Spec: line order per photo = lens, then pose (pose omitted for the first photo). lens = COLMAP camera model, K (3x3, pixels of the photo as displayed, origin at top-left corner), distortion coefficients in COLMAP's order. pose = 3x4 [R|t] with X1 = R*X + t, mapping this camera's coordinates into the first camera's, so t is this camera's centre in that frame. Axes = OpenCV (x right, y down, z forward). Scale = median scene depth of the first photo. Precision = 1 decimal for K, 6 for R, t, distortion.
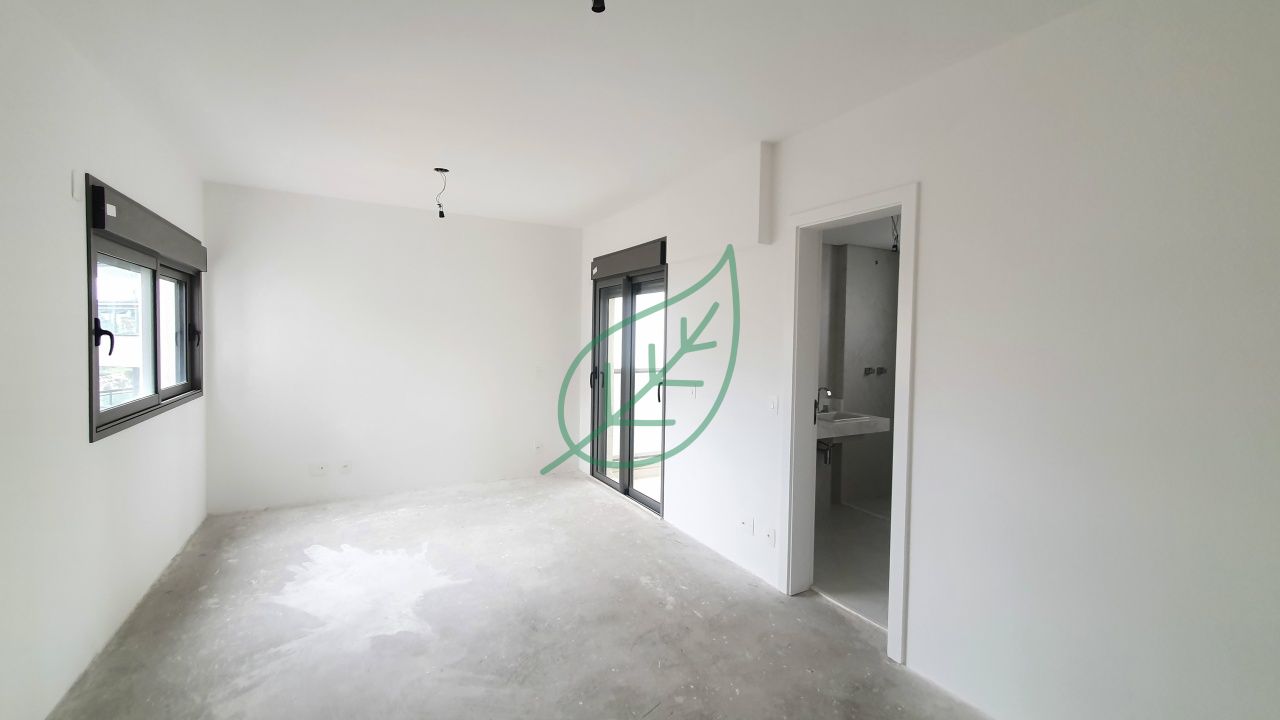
lens RADIAL K [[503.1, 0, 629.0], [0, 503.1, 353.5], [0, 0, 1]] dist [0.002525, -0.000018]
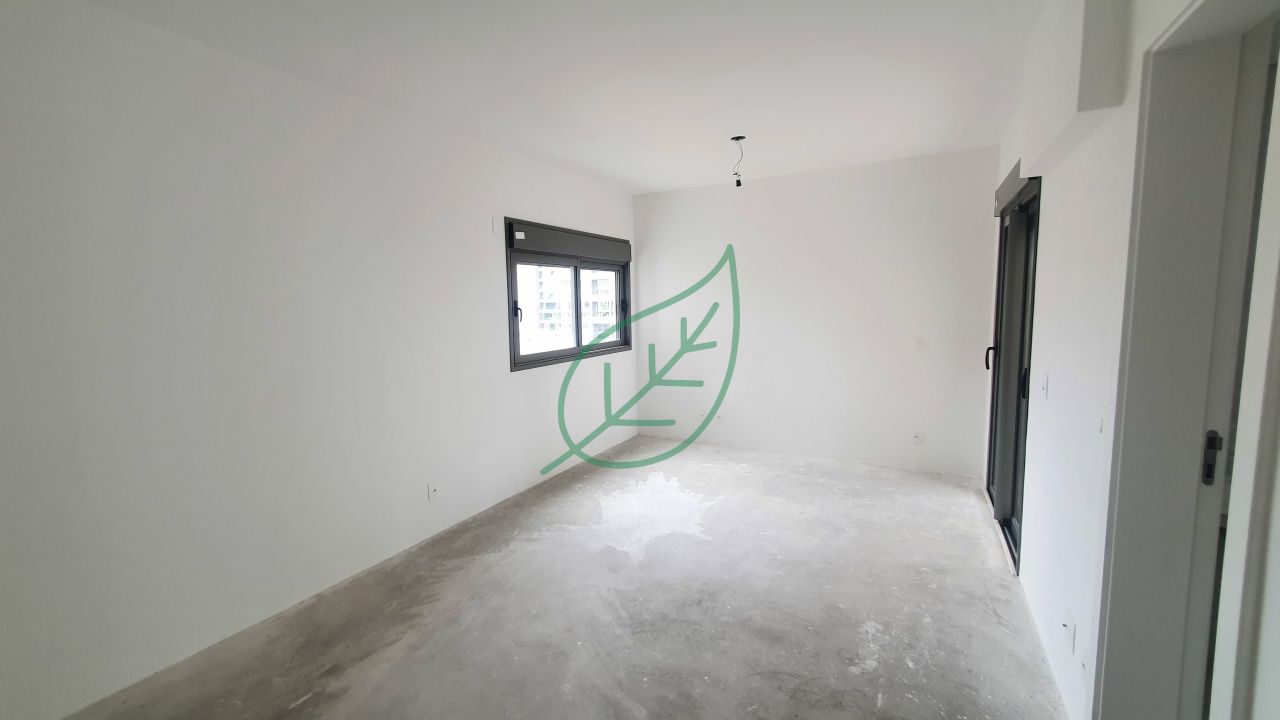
lens RADIAL K [[503.1, 0, 636.4], [0, 503.1, 358.2], [0, 0, 1]] dist [0.002525, -0.000018]
pose [[0.530430, 0.069021, -0.844914, 0.471552], [-0.003186, 0.996835, 0.079431, -0.008770], [0.847722, -0.039440, 0.528972, 0.334400]]
